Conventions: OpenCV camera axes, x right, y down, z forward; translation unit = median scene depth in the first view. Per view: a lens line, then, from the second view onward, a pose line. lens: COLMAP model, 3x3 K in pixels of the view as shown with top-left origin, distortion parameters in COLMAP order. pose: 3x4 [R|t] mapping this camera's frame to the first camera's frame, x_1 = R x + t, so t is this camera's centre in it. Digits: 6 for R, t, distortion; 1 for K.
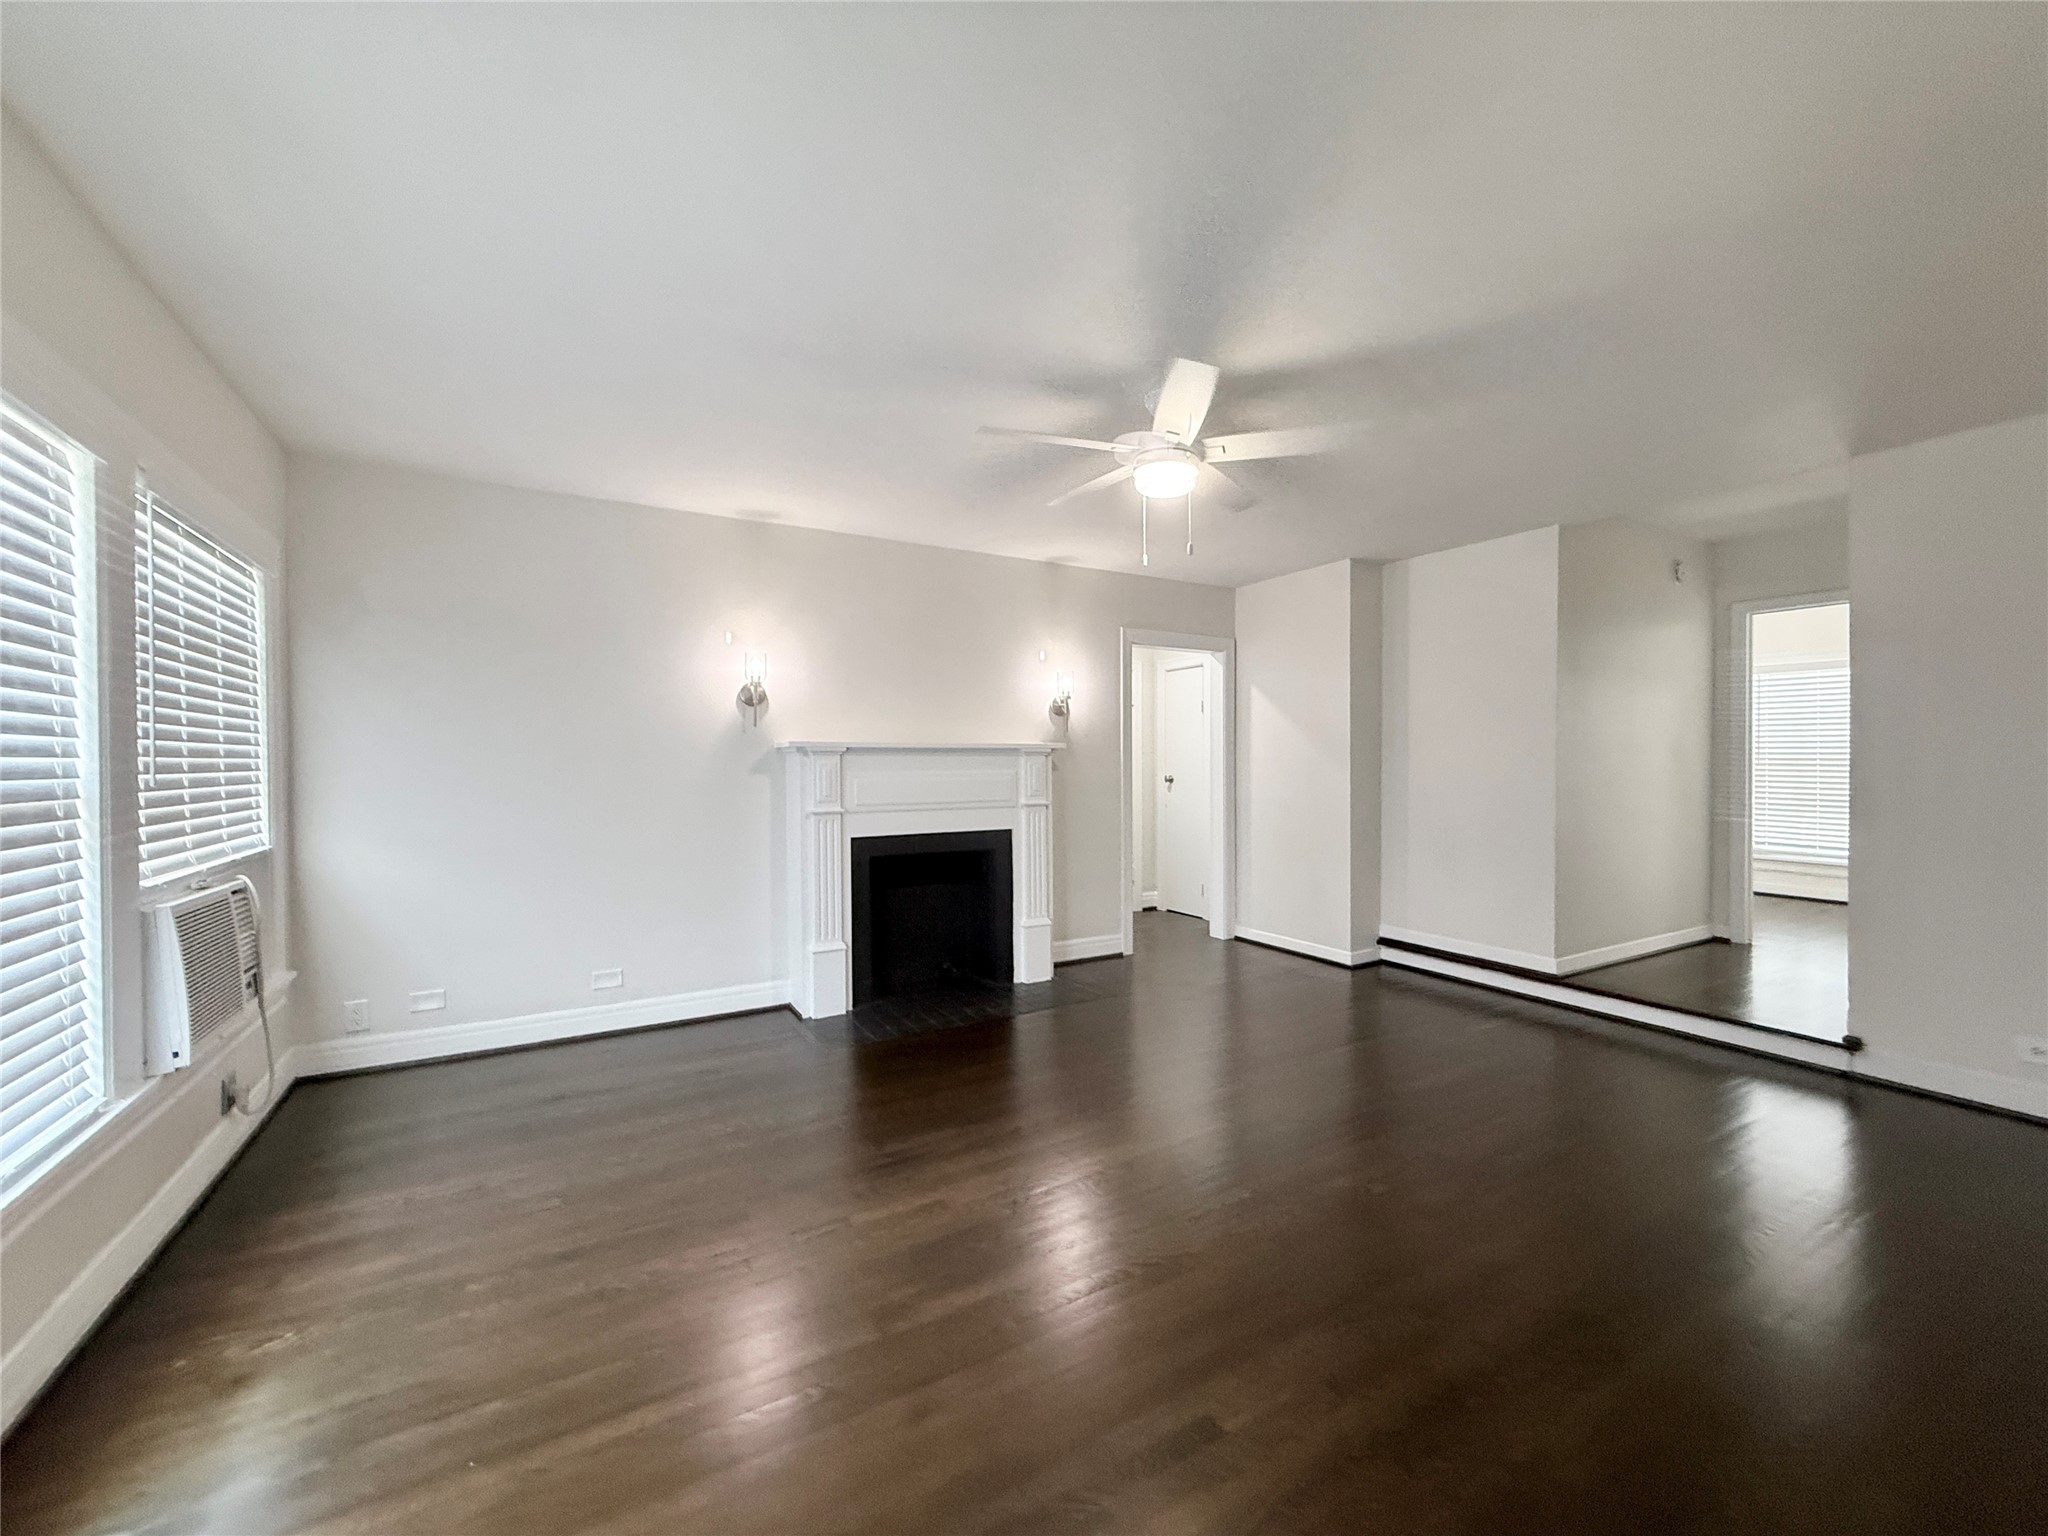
lens RADIAL K [[819.2, 0, 1023.6], [0, 819.2, 768.8], [0, 0, 1]] dist [0.003580, 0.000410]
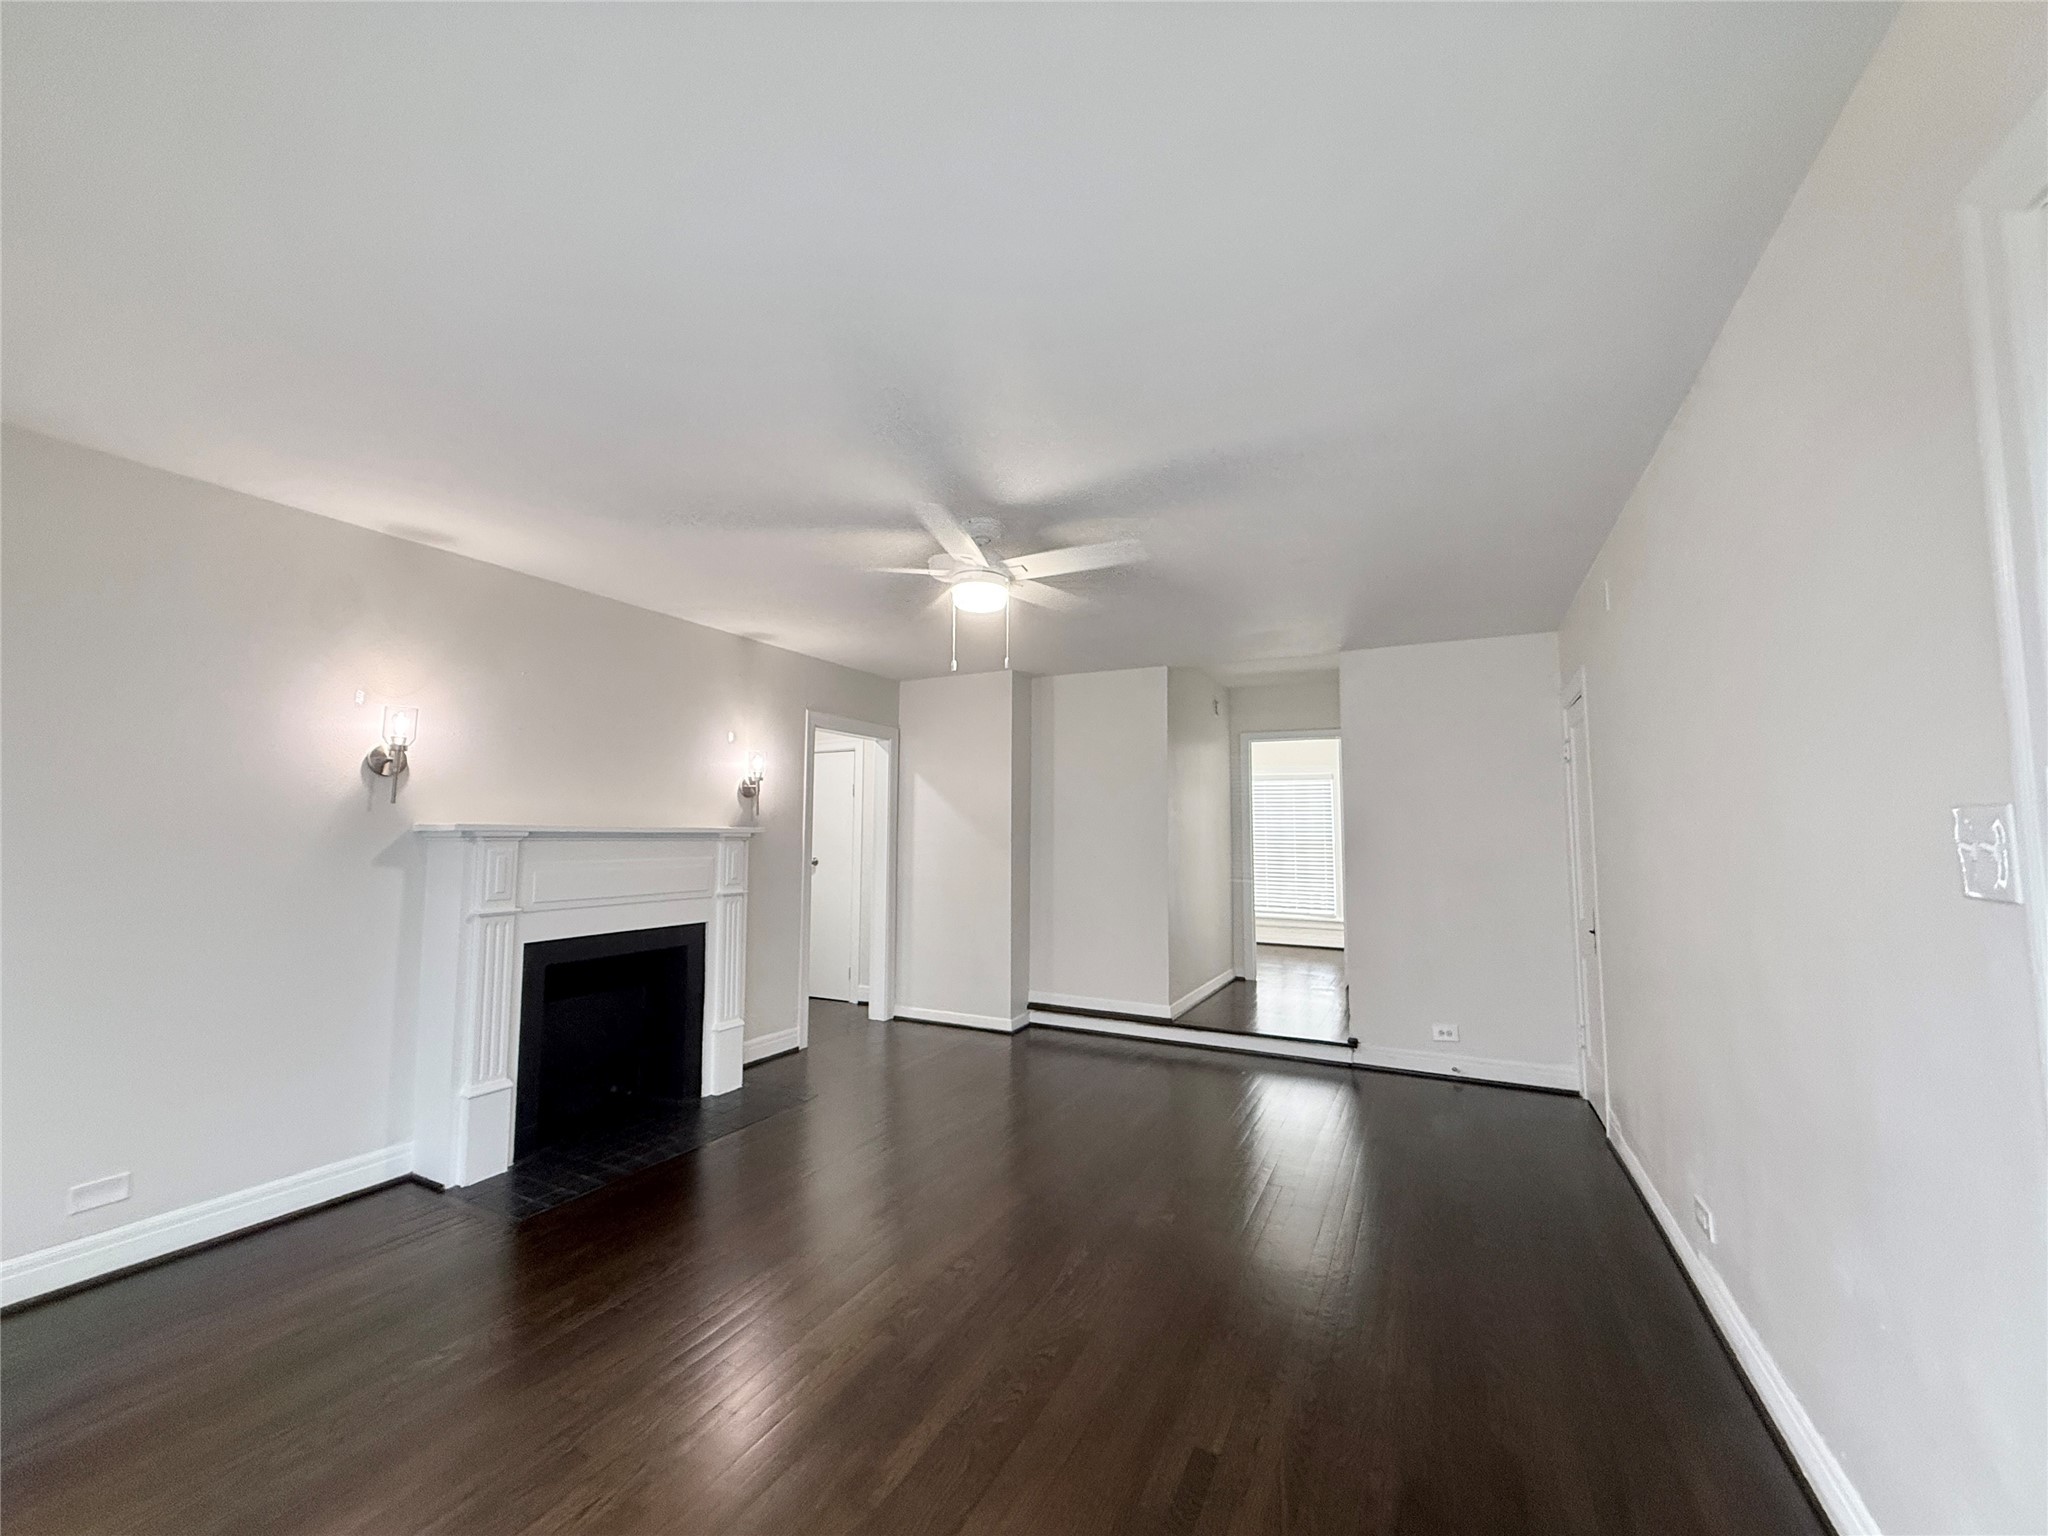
lens RADIAL K [[819.2, 0, 1024.1], [0, 819.2, 772.6], [0, 0, 1]] dist [0.003580, 0.000410]
pose [[0.842105, 0.049099, 0.537074, -0.213293], [-0.002960, 0.996253, -0.086436, -0.013963], [-0.539305, 0.071198, 0.839095, 0.038262]]
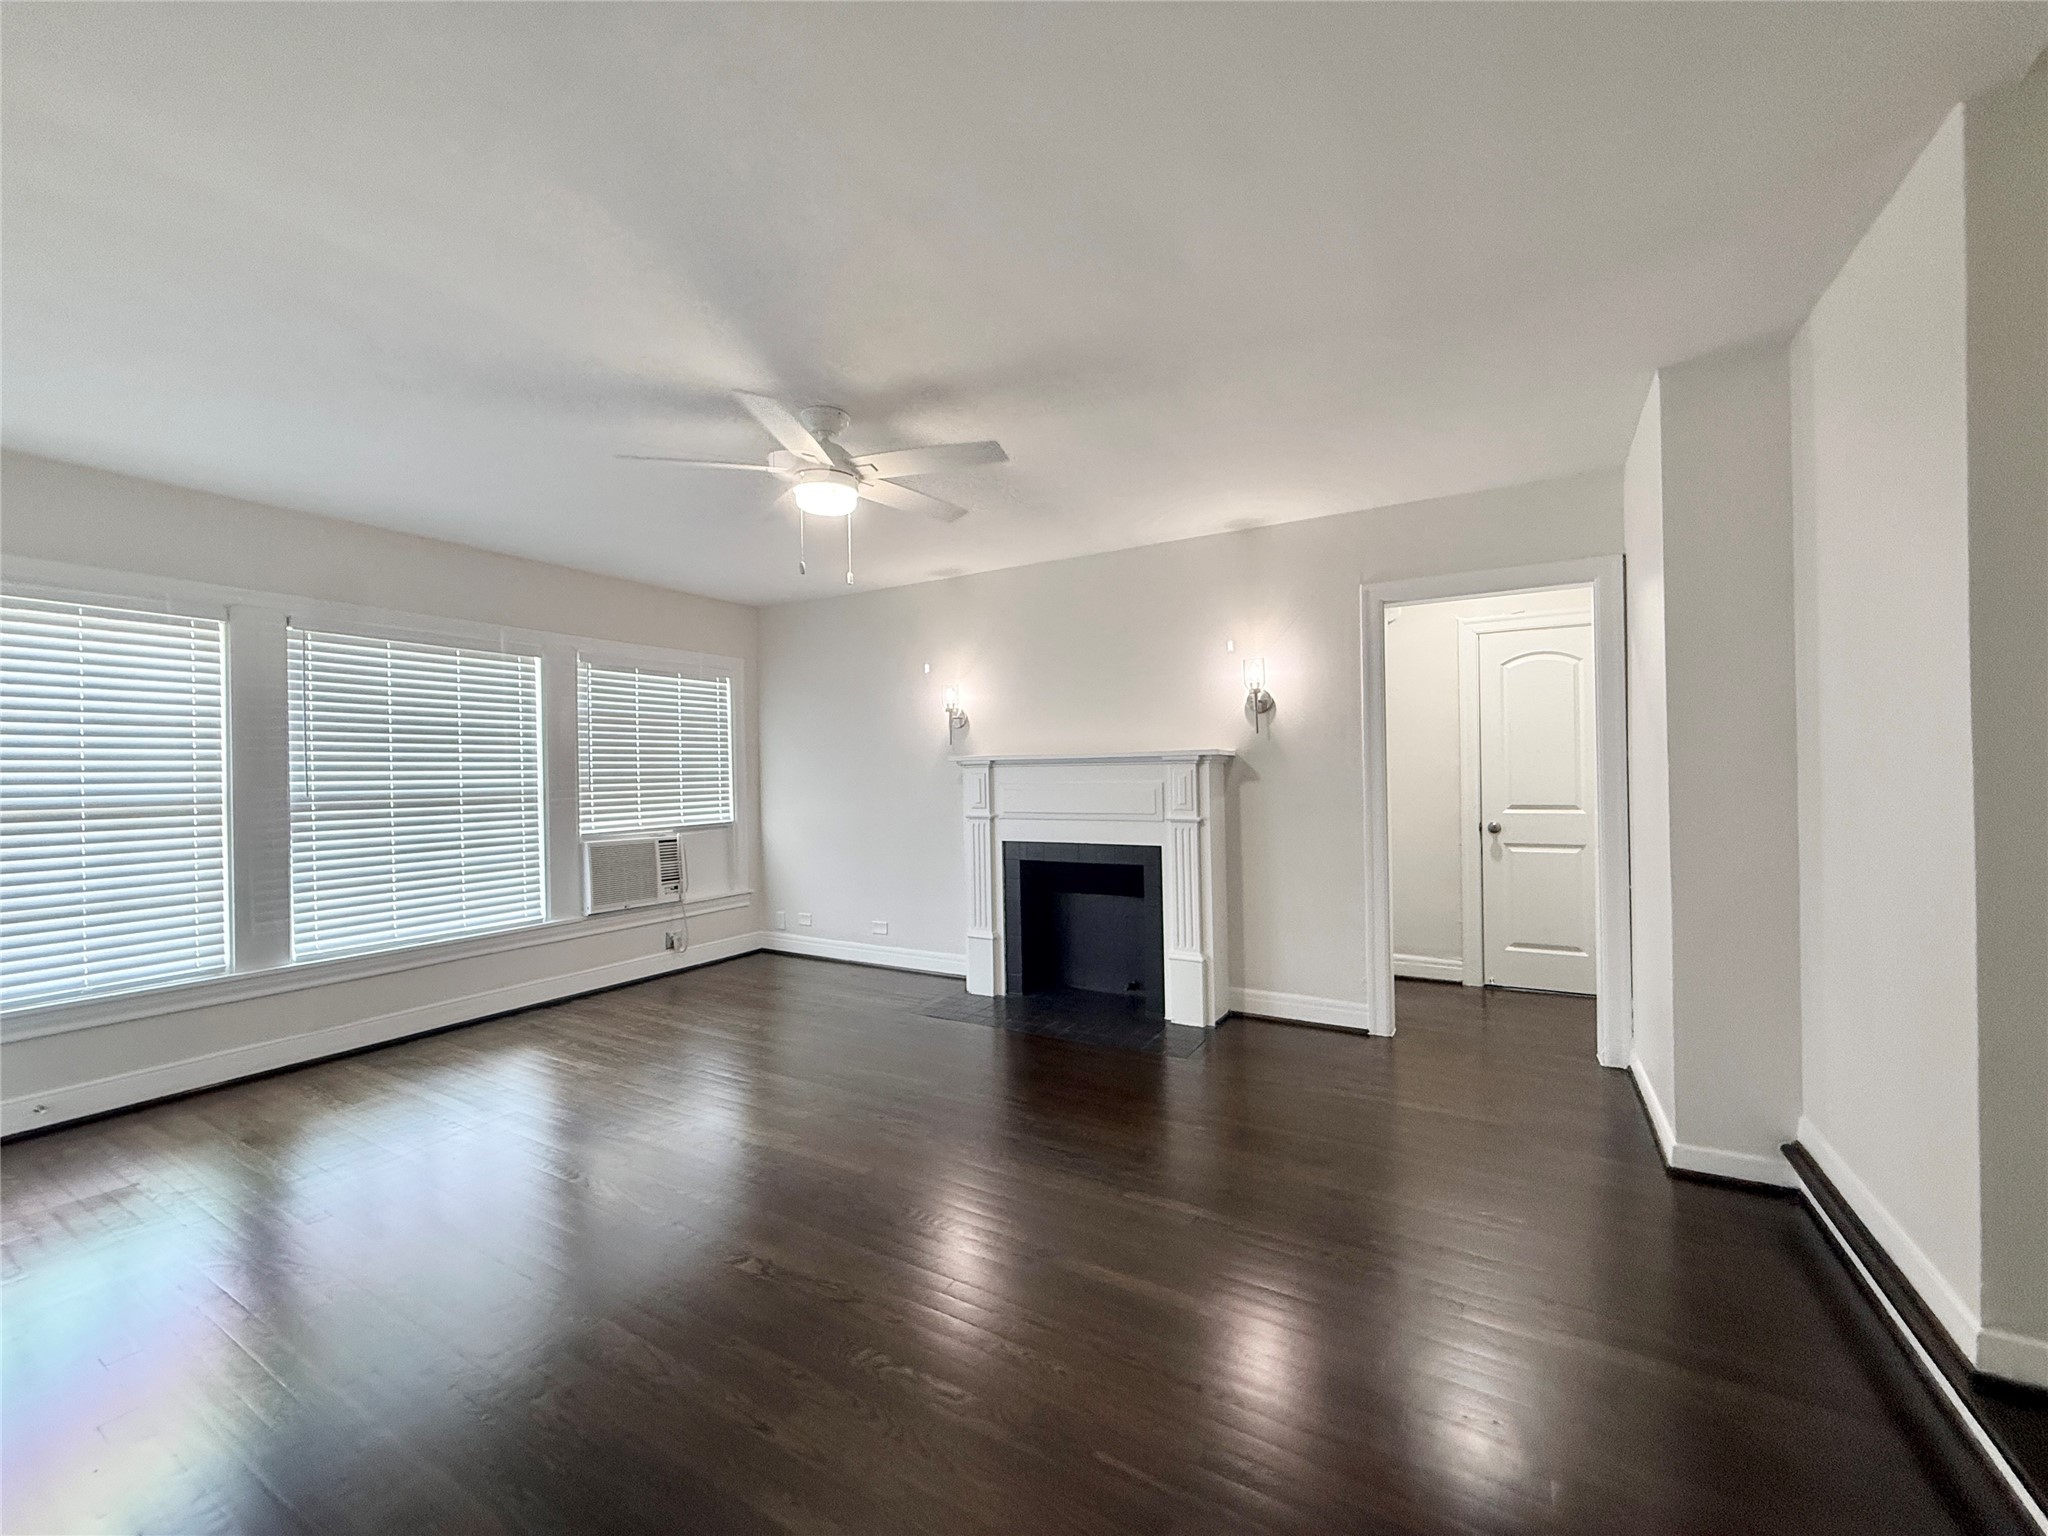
lens RADIAL K [[819.2, 0, 1018.0], [0, 819.2, 771.6], [0, 0, 1]] dist [0.003580, 0.000410]
pose [[0.477648, -0.009474, -0.878500, 0.700942], [0.005310, 0.999955, -0.007897, -0.001944], [0.878535, -0.000893, 0.477676, 0.432069]]
